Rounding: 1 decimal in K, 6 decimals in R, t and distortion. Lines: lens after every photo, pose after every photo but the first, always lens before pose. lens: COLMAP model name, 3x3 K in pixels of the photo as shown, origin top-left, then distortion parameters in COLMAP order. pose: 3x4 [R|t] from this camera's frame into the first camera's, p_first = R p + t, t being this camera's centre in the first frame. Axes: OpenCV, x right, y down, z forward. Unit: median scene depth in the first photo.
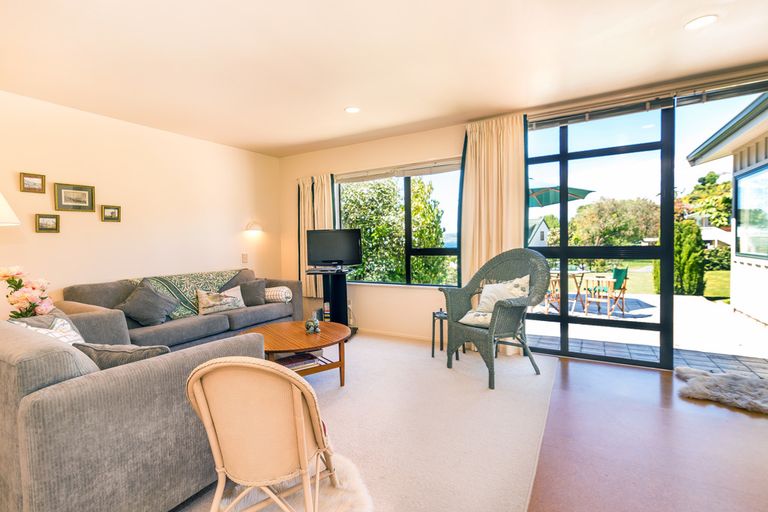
lens RADIAL K [[353.9, 0, 384.6], [0, 353.9, 253.5], [0, 0, 1]] dist [-0.004174, -0.001068]
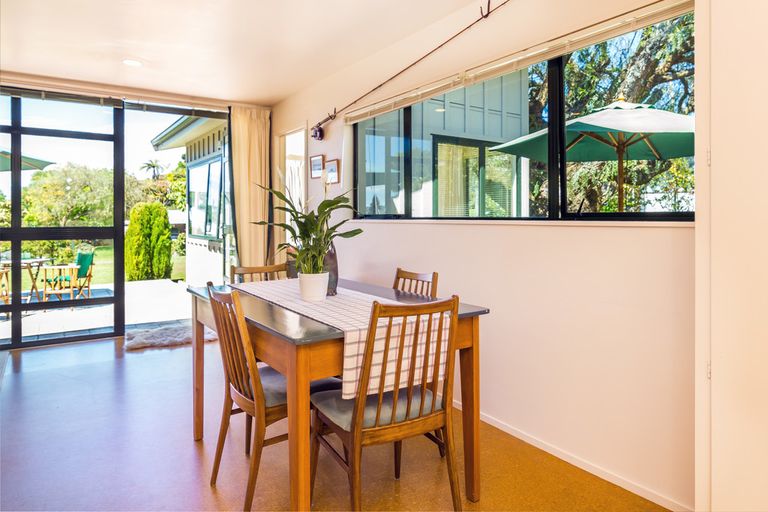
lens RADIAL K [[489.2, 0, 393.9], [0, 489.2, 221.1], [0, 0, 1]] dist [0.002637, 0.000793]
pose [[0.423076, 0.014977, 0.905971, -0.128790], [0.021021, 0.999432, -0.026338, 0.009265], [-0.905851, 0.030188, 0.422520, -0.237527]]
